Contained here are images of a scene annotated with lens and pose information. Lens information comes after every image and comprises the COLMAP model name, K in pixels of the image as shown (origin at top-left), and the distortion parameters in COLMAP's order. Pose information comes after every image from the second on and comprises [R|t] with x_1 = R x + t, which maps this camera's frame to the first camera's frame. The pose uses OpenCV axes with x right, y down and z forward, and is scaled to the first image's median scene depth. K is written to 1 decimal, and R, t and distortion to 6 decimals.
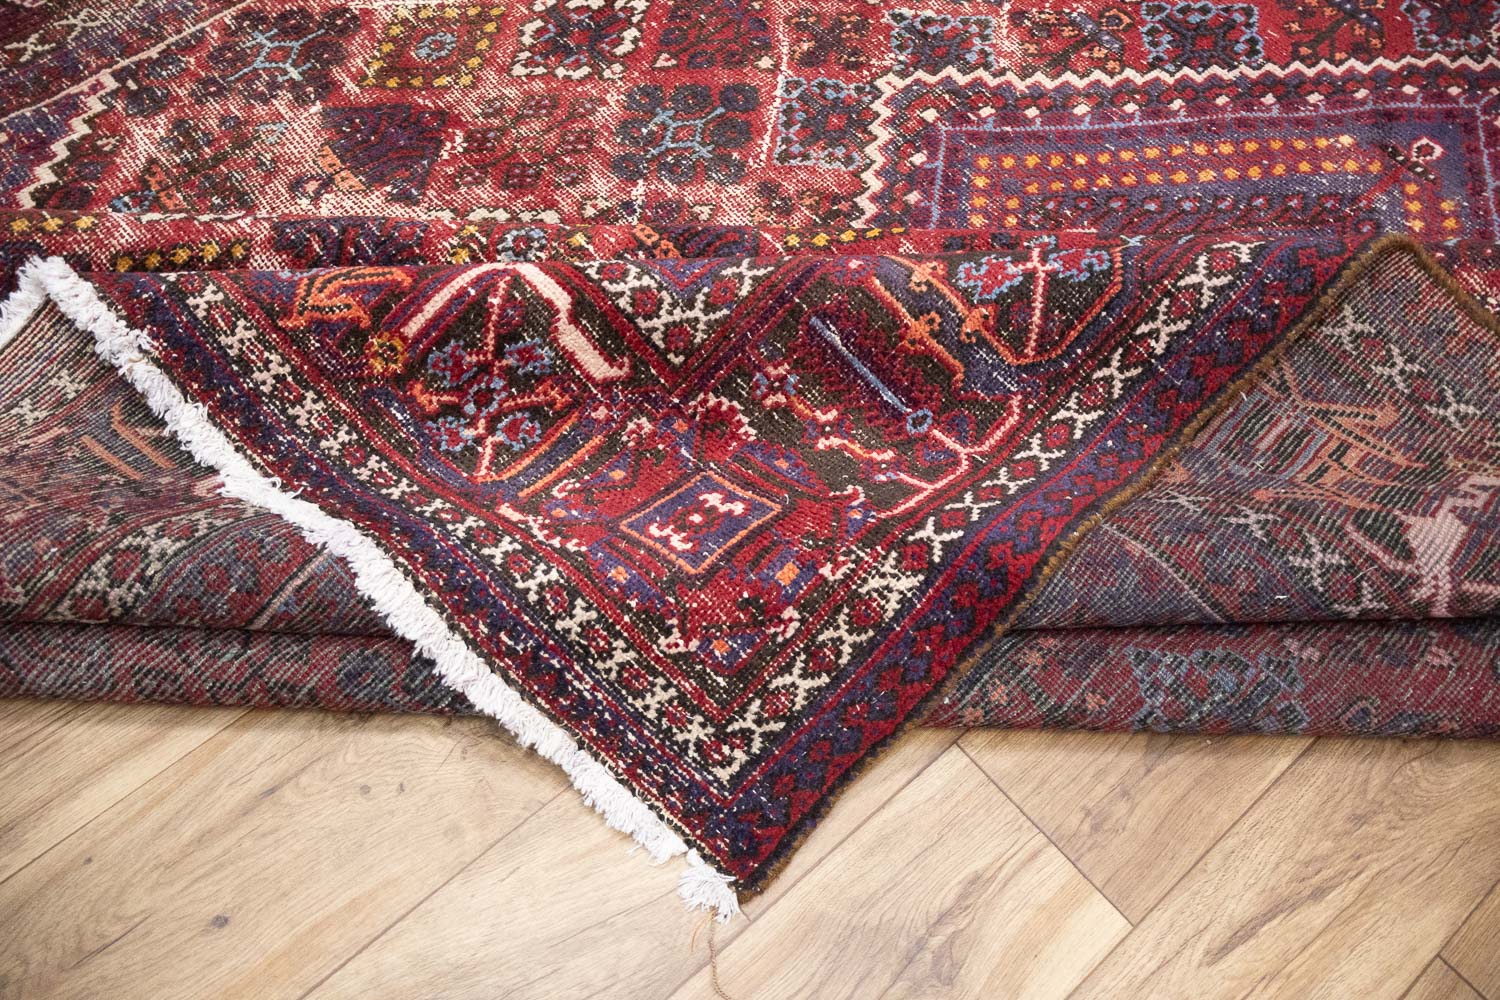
lens RADIAL K [[1242.1, 0, 748.5], [0, 1242.1, 500.9], [0, 0, 1]] dist [0.001272, 0.003375]
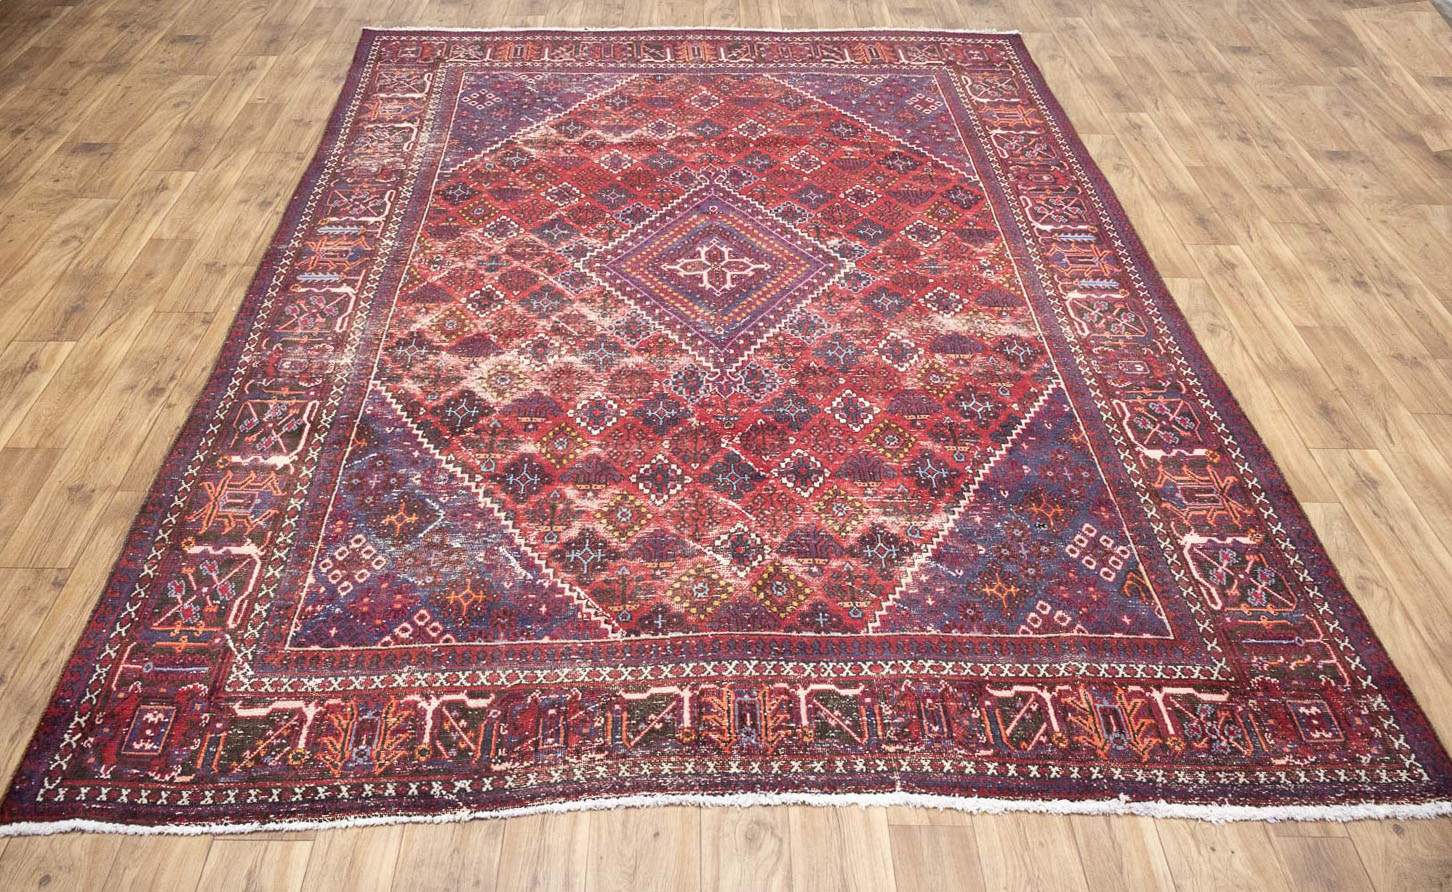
lens RADIAL K [[1222.8, 0, 701.9], [0, 1222.8, 444.7], [0, 0, 1]] dist [0.001232, 0.004552]
pose [[0.655541, -0.501502, 0.564590, -1.637164], [0.665748, 0.736687, -0.118625, 0.546272], [-0.356436, 0.453638, 0.816802, -1.350193]]
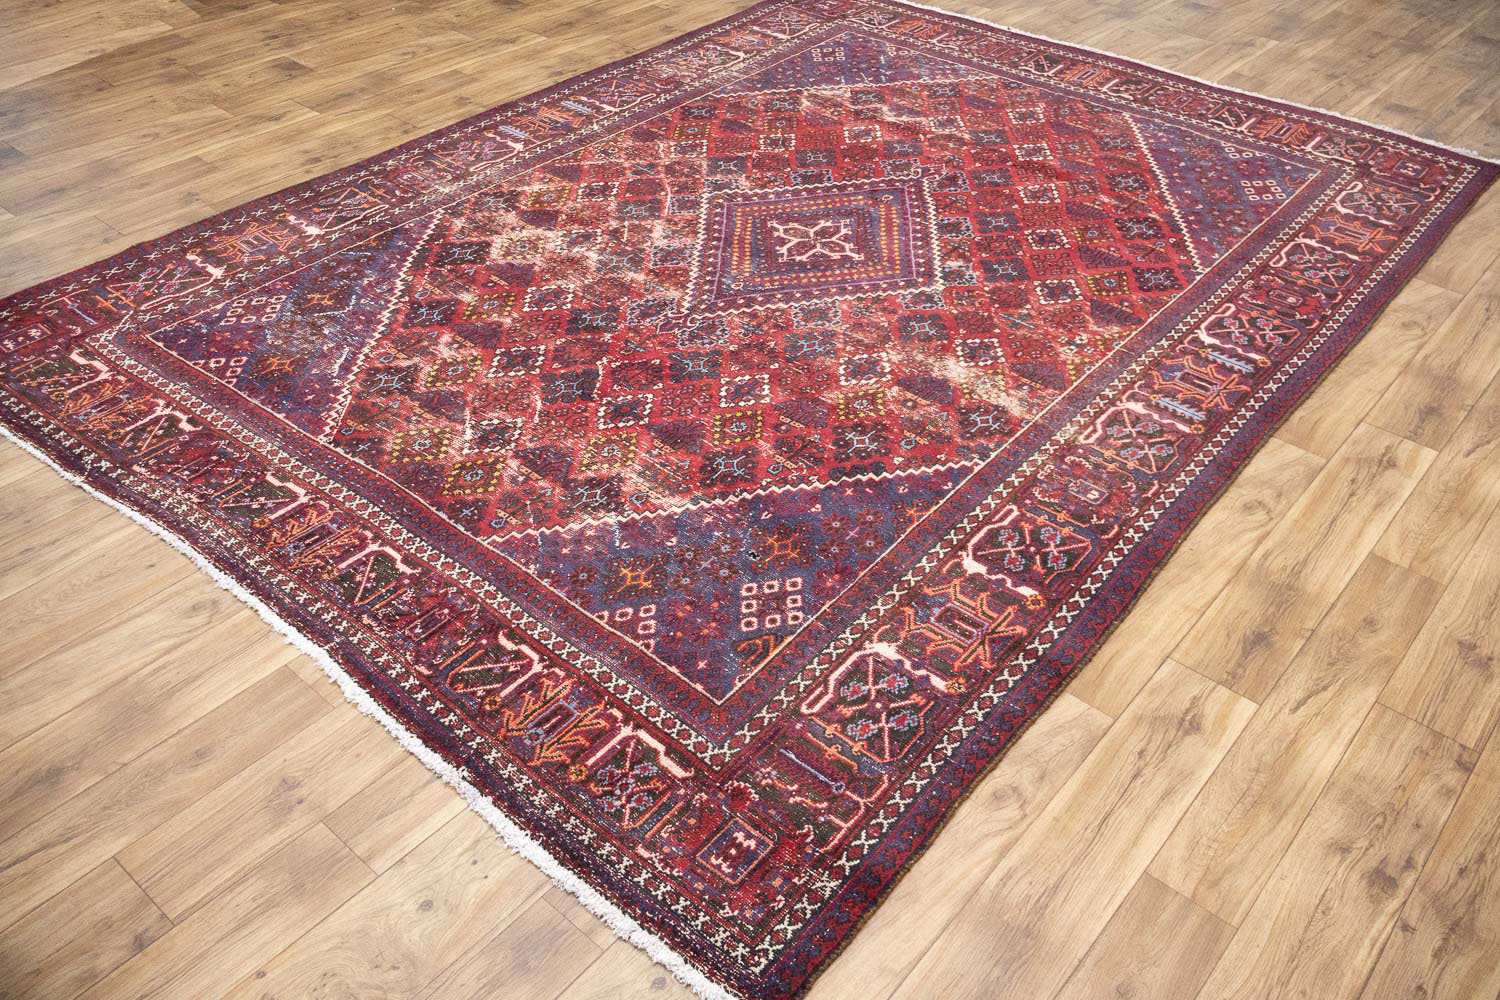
lens RADIAL K [[1242.1, 0, 748.5], [0, 1242.1, 500.9], [0, 0, 1]] dist [0.001272, 0.003375]
pose [[0.989238, -0.106487, 0.100342, -0.168412], [0.135453, 0.925815, -0.352872, 1.465315], [-0.055322, 0.362666, 0.930276, -1.559250]]
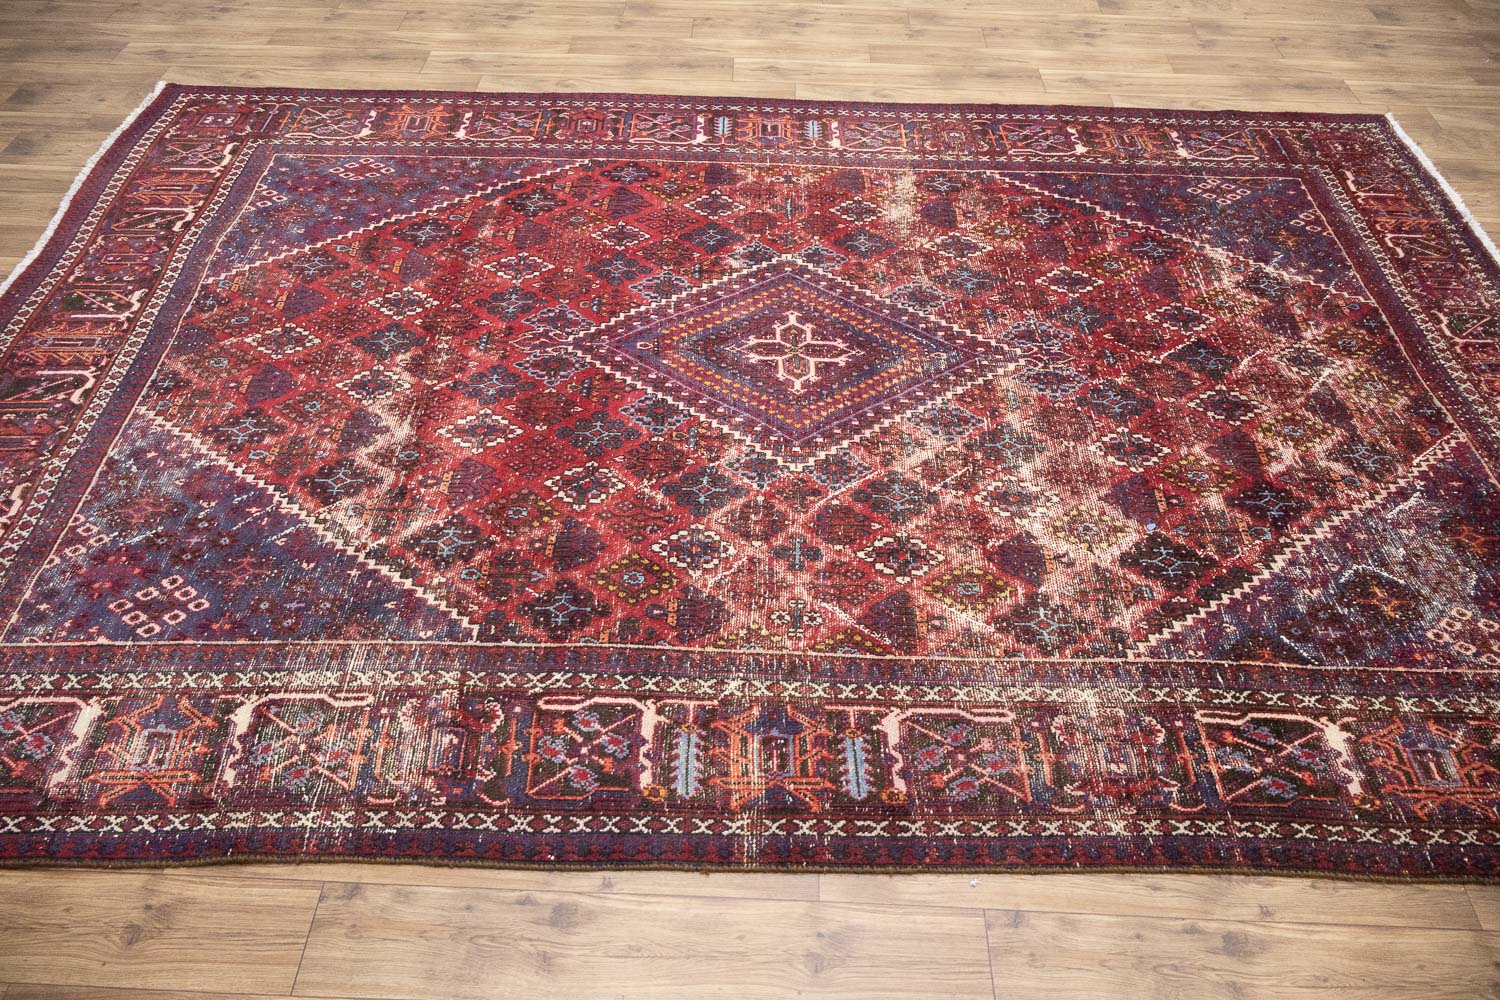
lens RADIAL K [[1230.8, 0, 738.7], [0, 1230.8, 502.6], [0, 0, 1]] dist [-0.003540, 0.007372]
pose [[-0.730463, -0.509749, 0.454510, -0.825643], [0.569636, -0.087626, 0.817213, -2.201068], [-0.376747, 0.855849, 0.354379, 0.385067]]
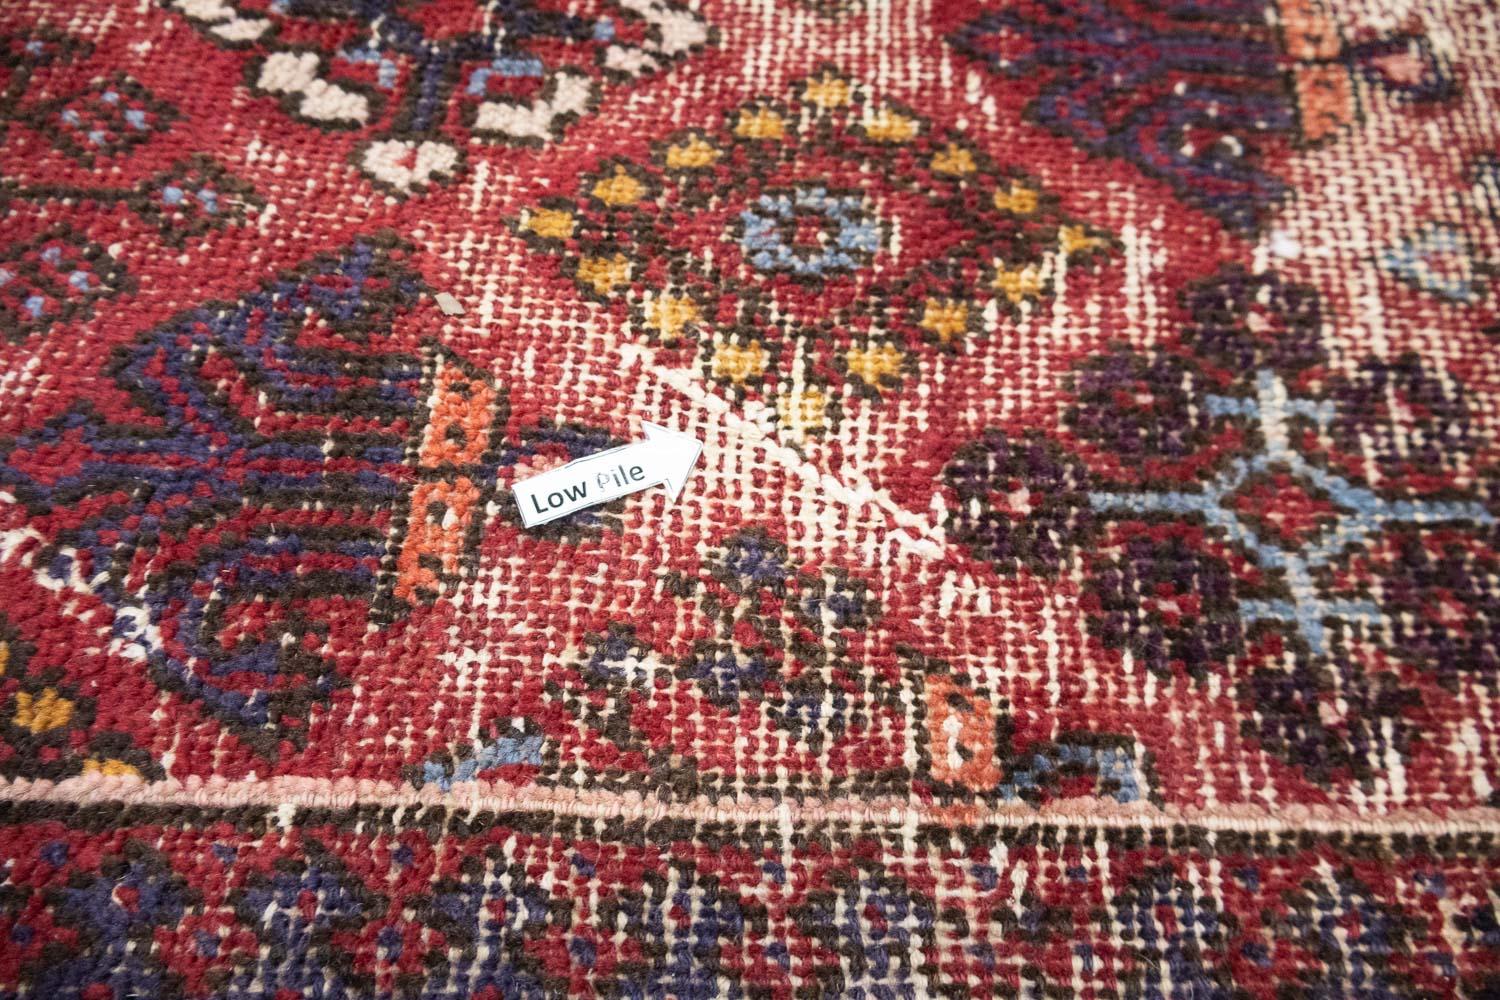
lens RADIAL K [[1242.1, 0, 748.5], [0, 1242.1, 500.9], [0, 0, 1]] dist [0.001272, 0.003375]
pose [[-0.720586, -0.647616, 0.247688, -0.378098], [0.564251, -0.340104, 0.752297, -0.658577], [-0.402960, 0.681853, 0.610492, 0.925368]]
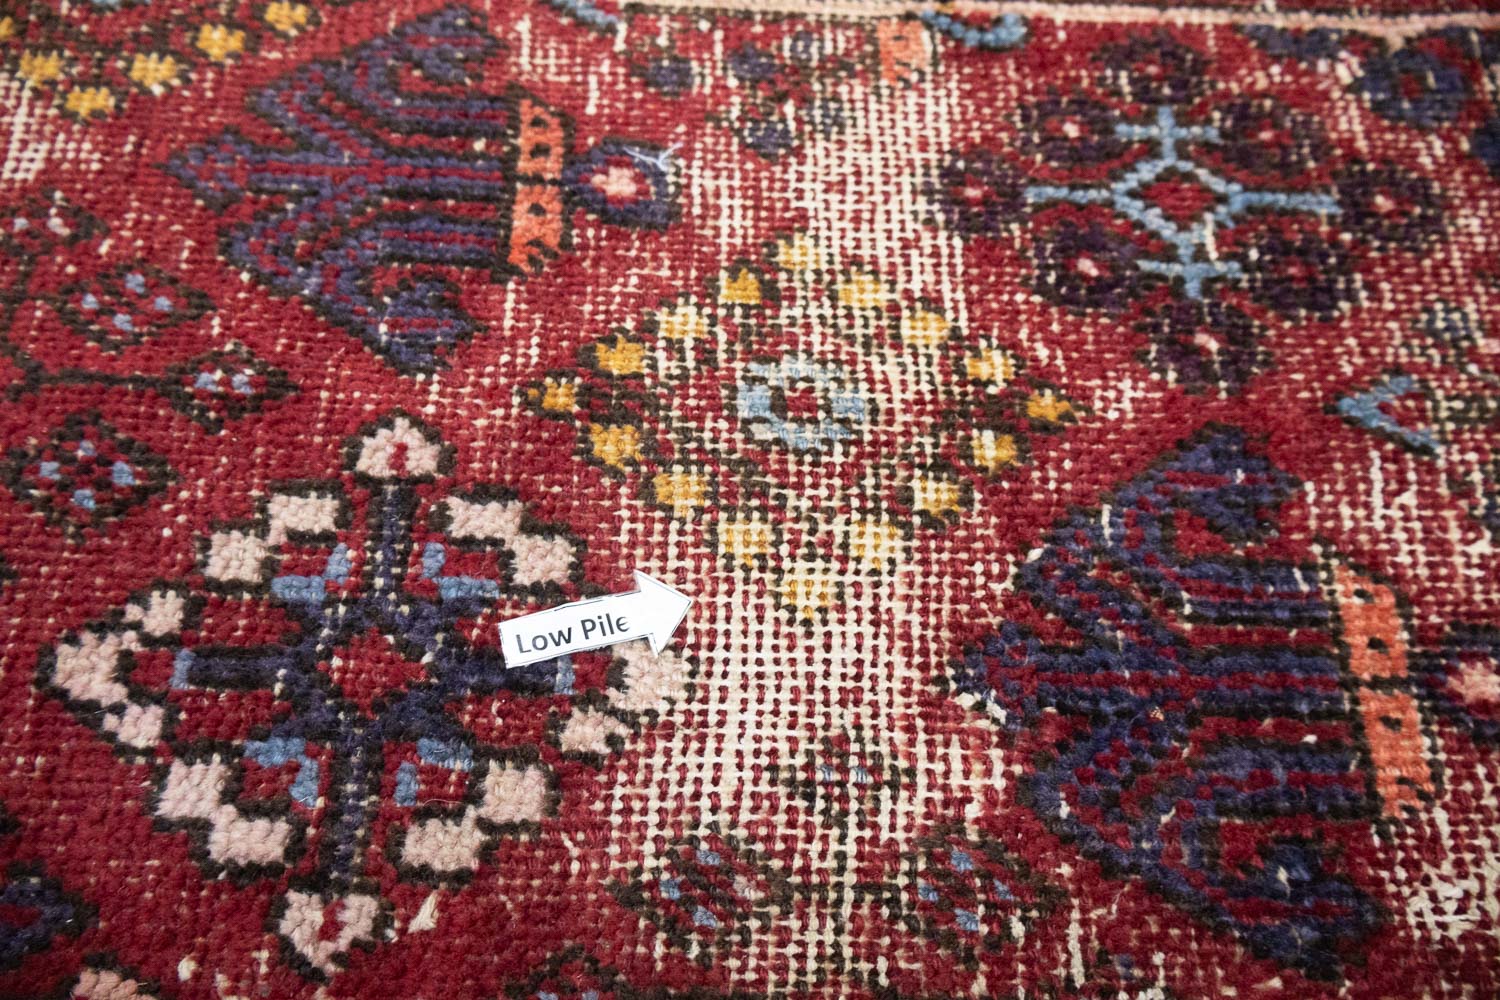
lens RADIAL K [[1242.1, 0, 748.5], [0, 1242.1, 500.9], [0, 0, 1]] dist [0.001272, 0.003375]
pose [[-0.750091, -0.632885, 0.191885, 0.509312], [0.524406, -0.392416, 0.755650, 0.179484], [-0.402940, 0.667433, 0.626237, 0.479603]]
